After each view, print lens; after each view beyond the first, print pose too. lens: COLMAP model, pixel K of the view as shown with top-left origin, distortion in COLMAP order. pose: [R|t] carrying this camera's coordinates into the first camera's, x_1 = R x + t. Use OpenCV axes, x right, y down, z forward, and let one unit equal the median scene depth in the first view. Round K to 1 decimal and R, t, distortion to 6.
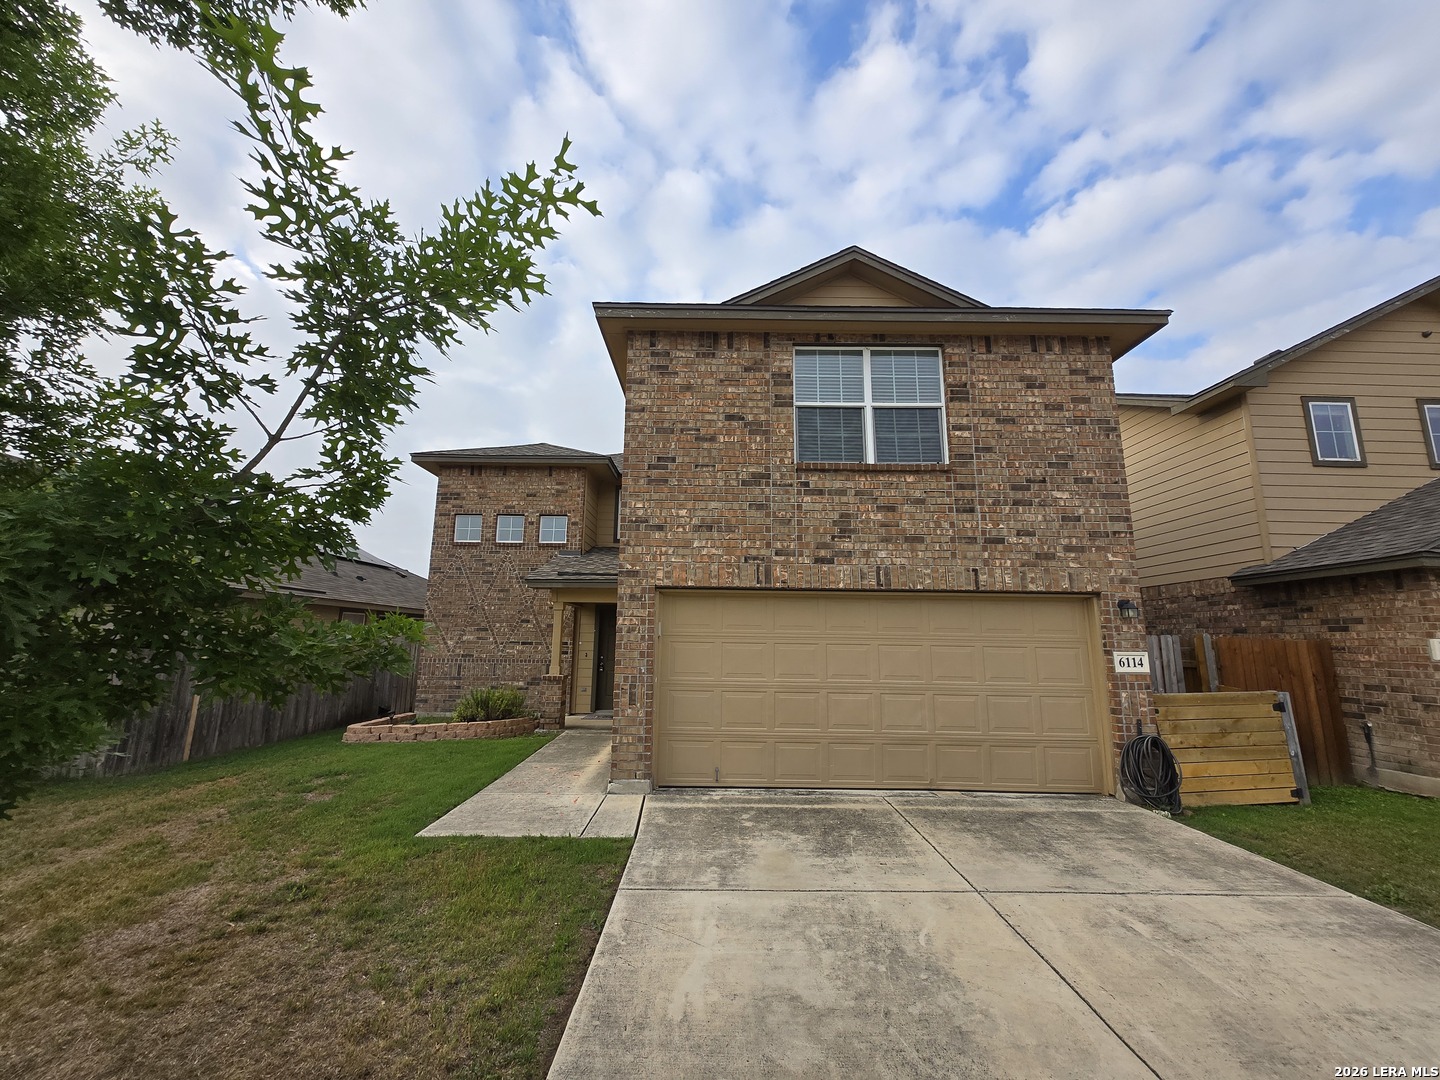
lens RADIAL K [[562.2, 0, 713.2], [0, 562.2, 542.5], [0, 0, 1]] dist [0.002826, -0.001300]
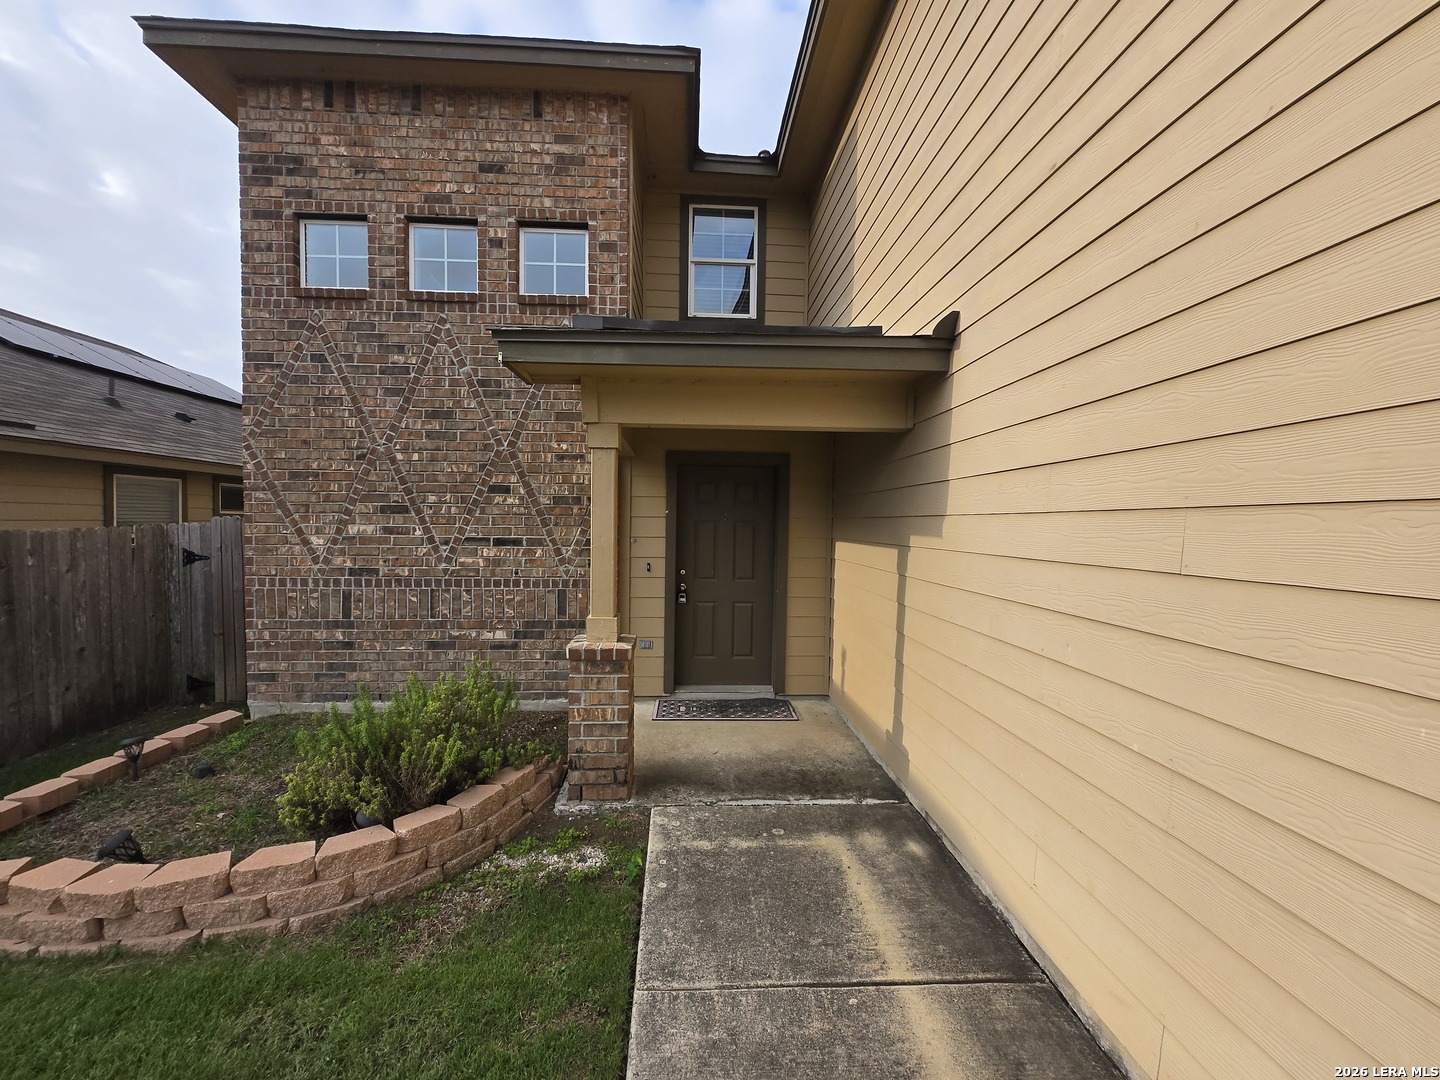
lens RADIAL K [[562.2, 0, 713.2], [0, 562.2, 542.5], [0, 0, 1]] dist [0.002826, -0.001300]
pose [[0.998544, -0.002546, 0.053891, -0.199396], [-0.008660, 0.978369, 0.206684, 0.091235], [-0.053252, -0.206850, 0.976922, 0.578941]]
